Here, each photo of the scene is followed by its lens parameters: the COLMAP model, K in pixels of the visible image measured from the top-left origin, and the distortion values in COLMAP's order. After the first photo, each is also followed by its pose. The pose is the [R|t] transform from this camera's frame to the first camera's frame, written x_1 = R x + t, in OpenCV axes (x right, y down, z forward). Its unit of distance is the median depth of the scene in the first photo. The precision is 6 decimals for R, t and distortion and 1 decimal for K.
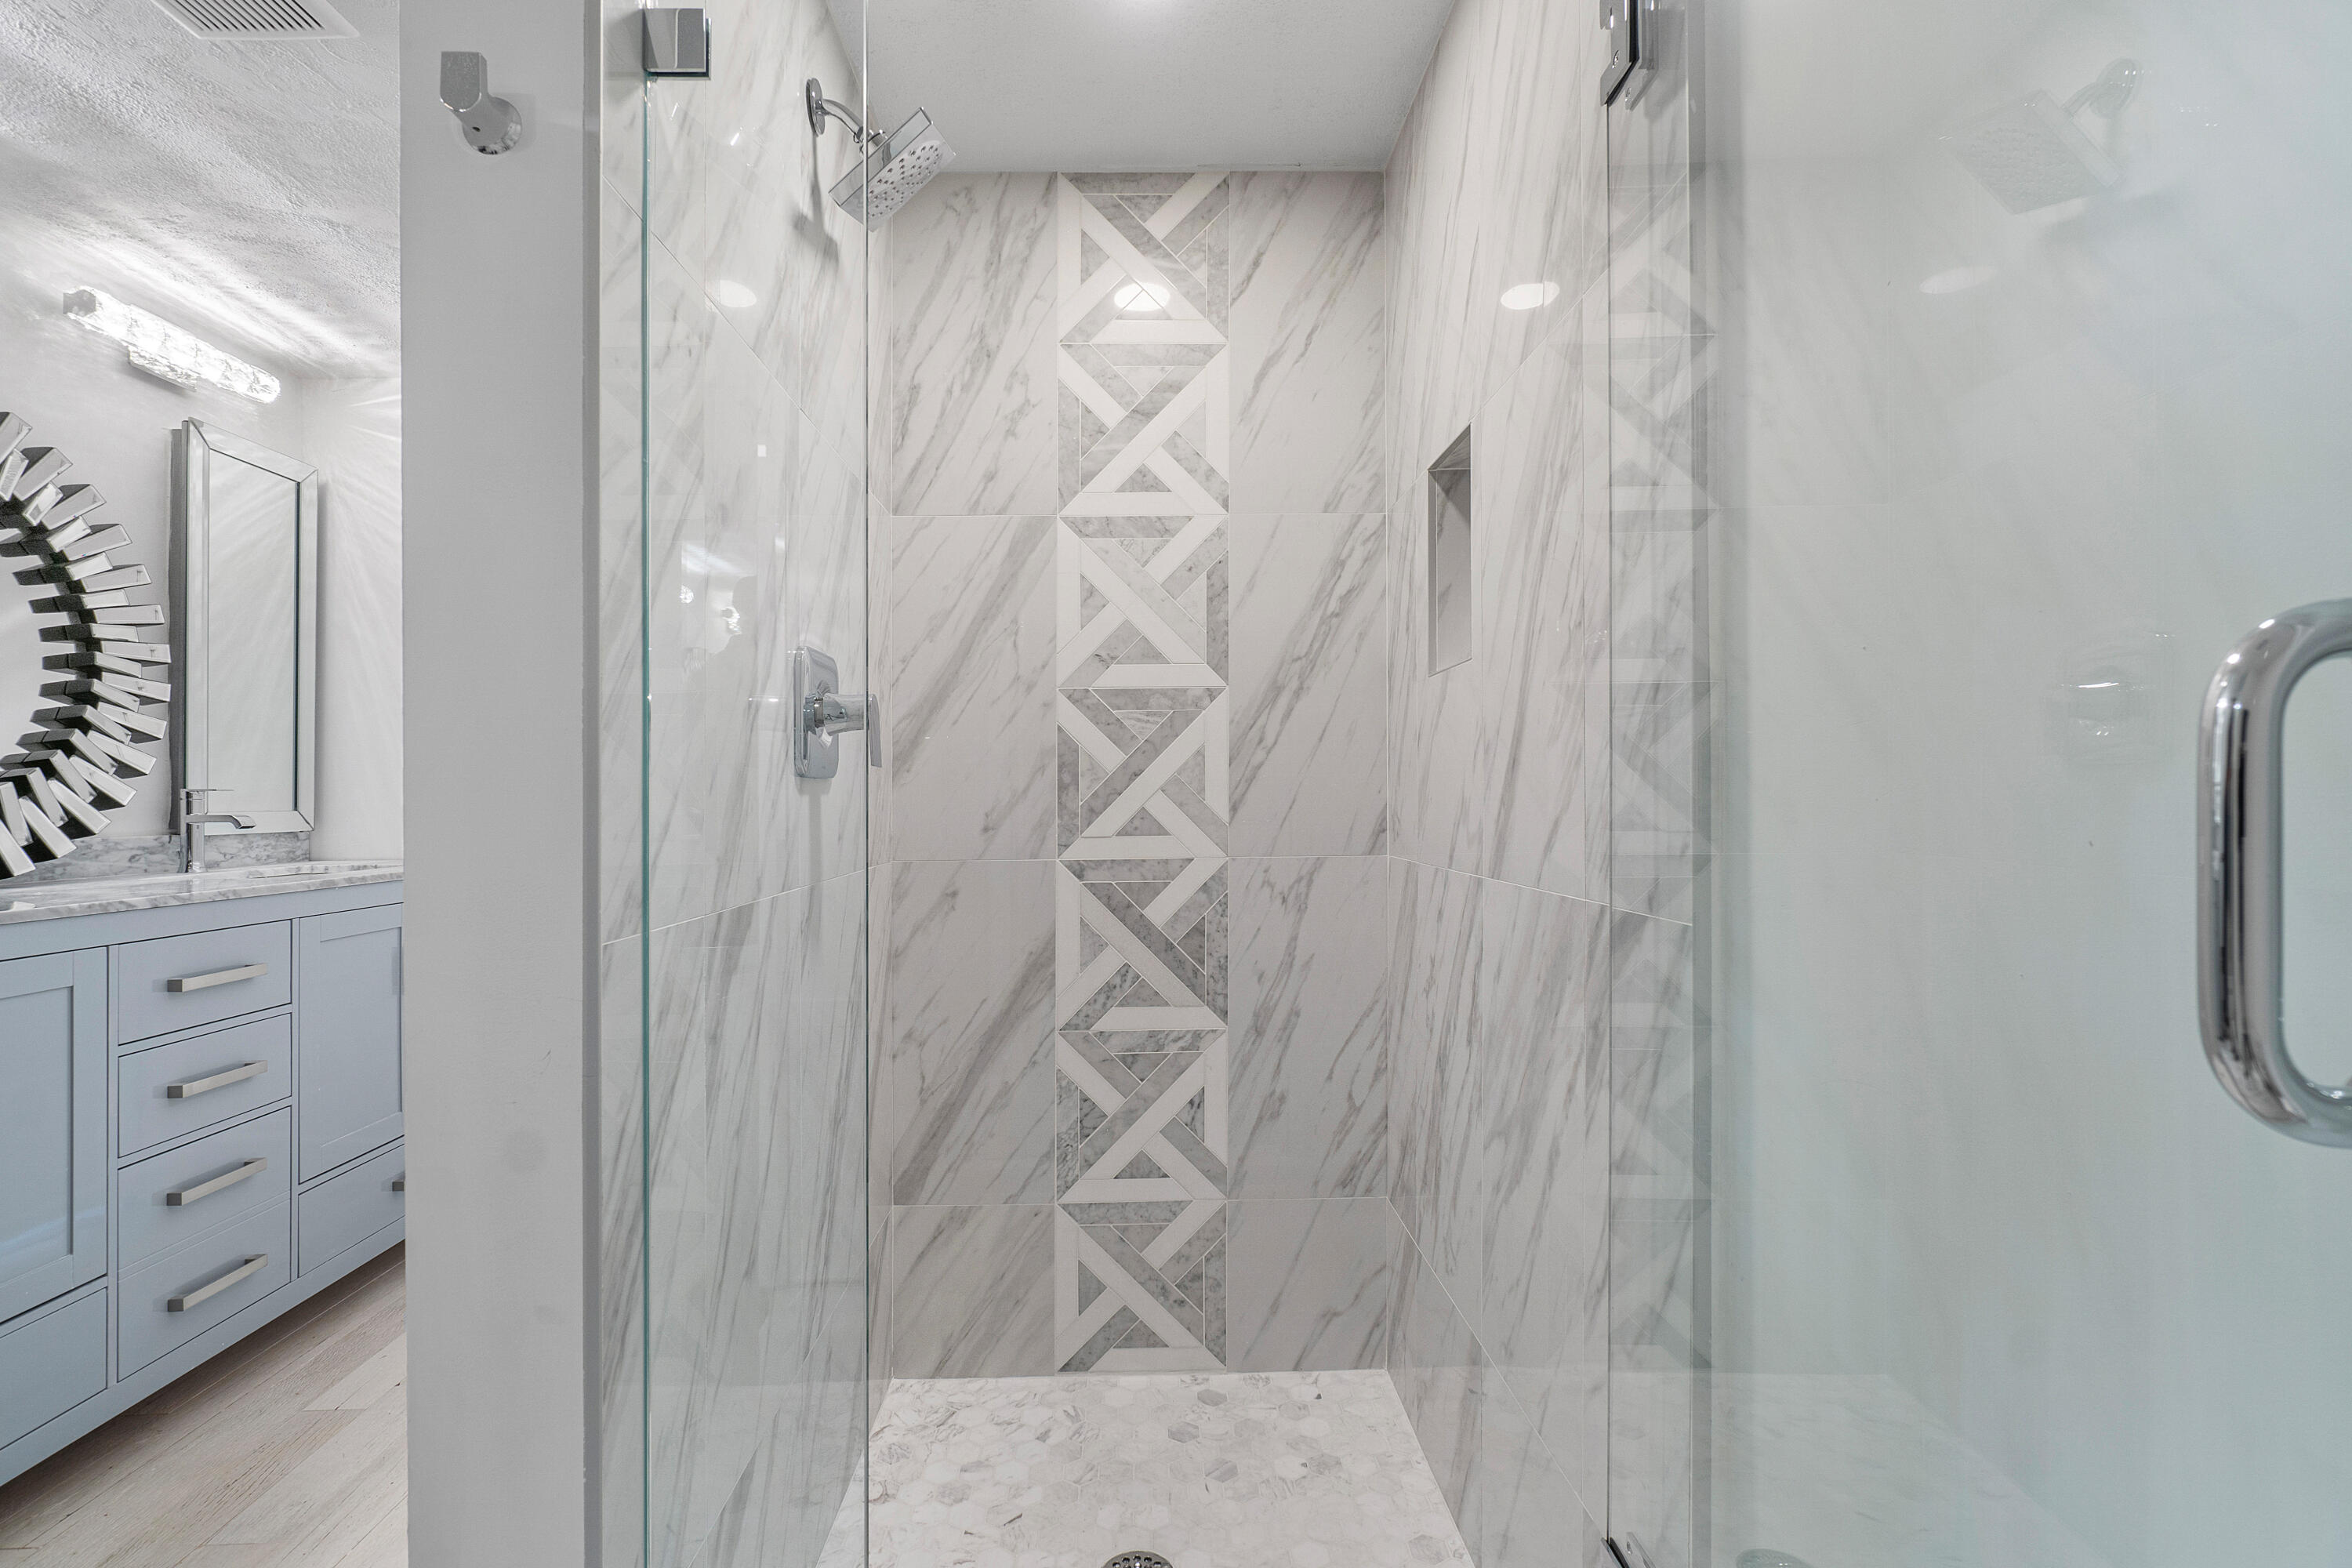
lens RADIAL K [[1043.8, 0, 1185.9], [0, 1043.8, 771.7], [0, 0, 1]] dist [-0.000831, 0.000256]
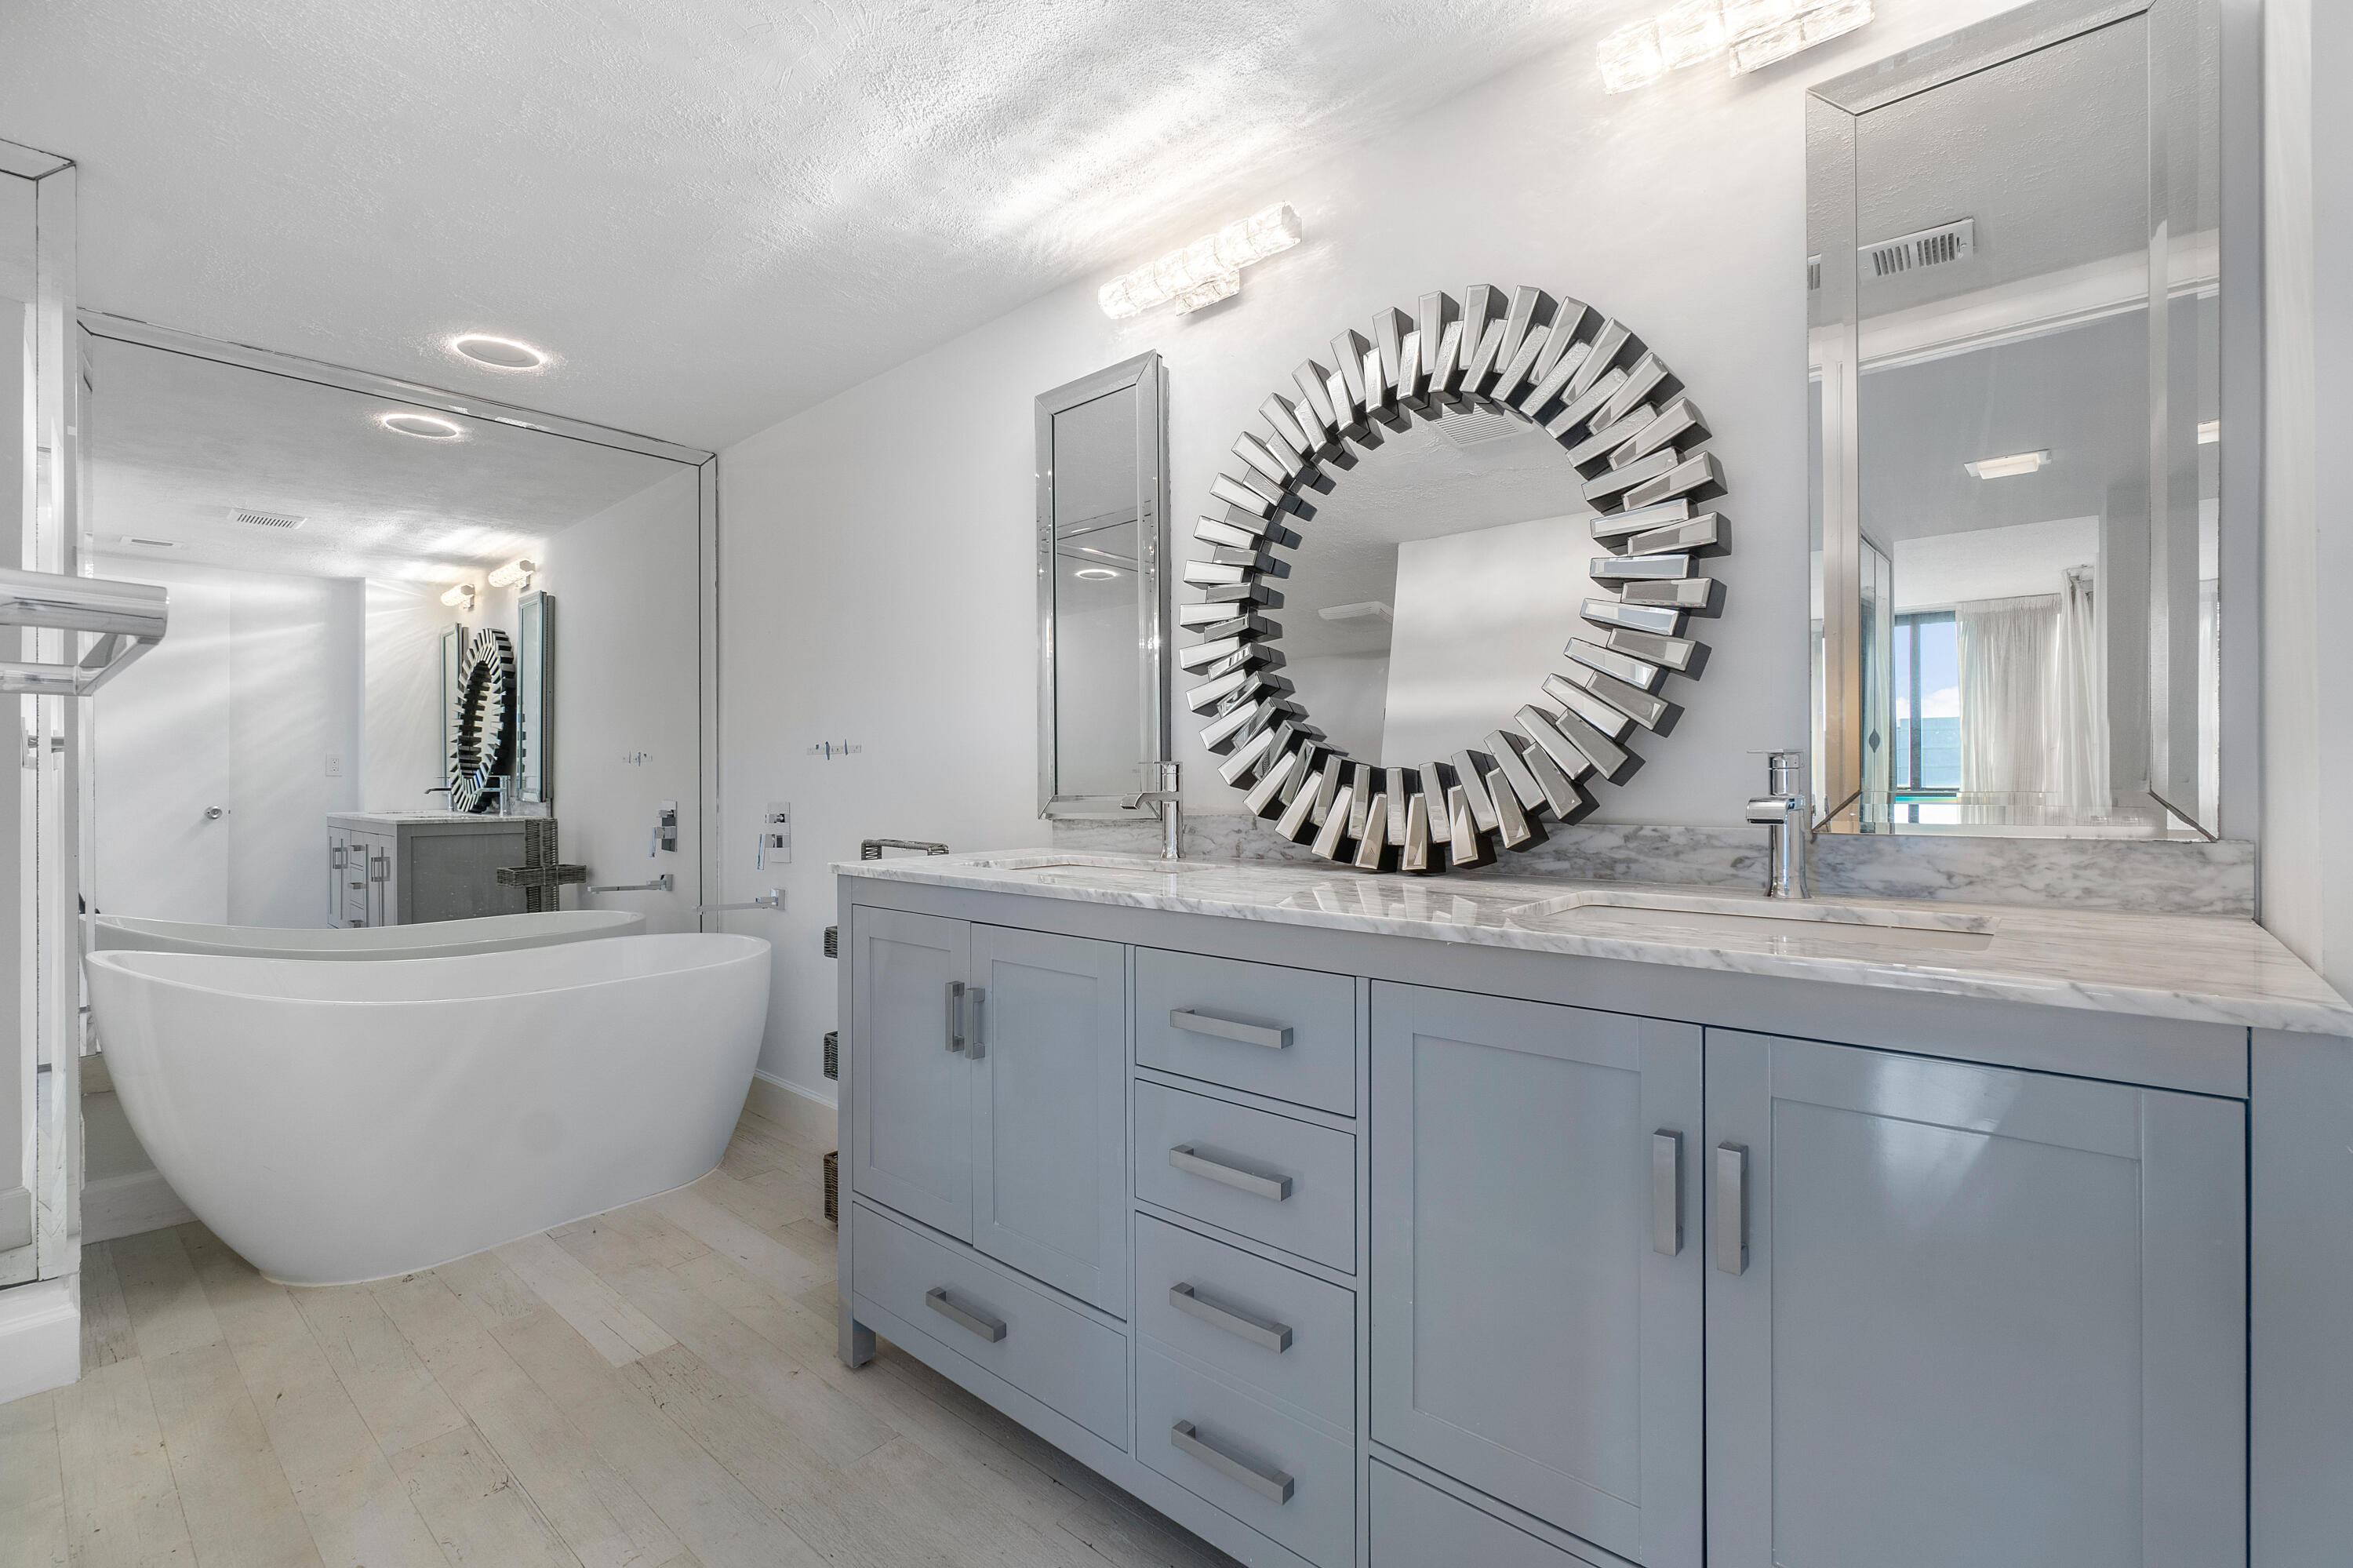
lens RADIAL K [[1044.3, 0, 1186.4], [0, 1044.3, 771.7], [0, 0, 1]] dist [-0.000831, 0.000256]
pose [[-0.705224, 0.010272, -0.708910, -0.372943], [0.029803, 0.999441, -0.015167, 0.031693], [0.708358, -0.031824, -0.705136, 1.351499]]
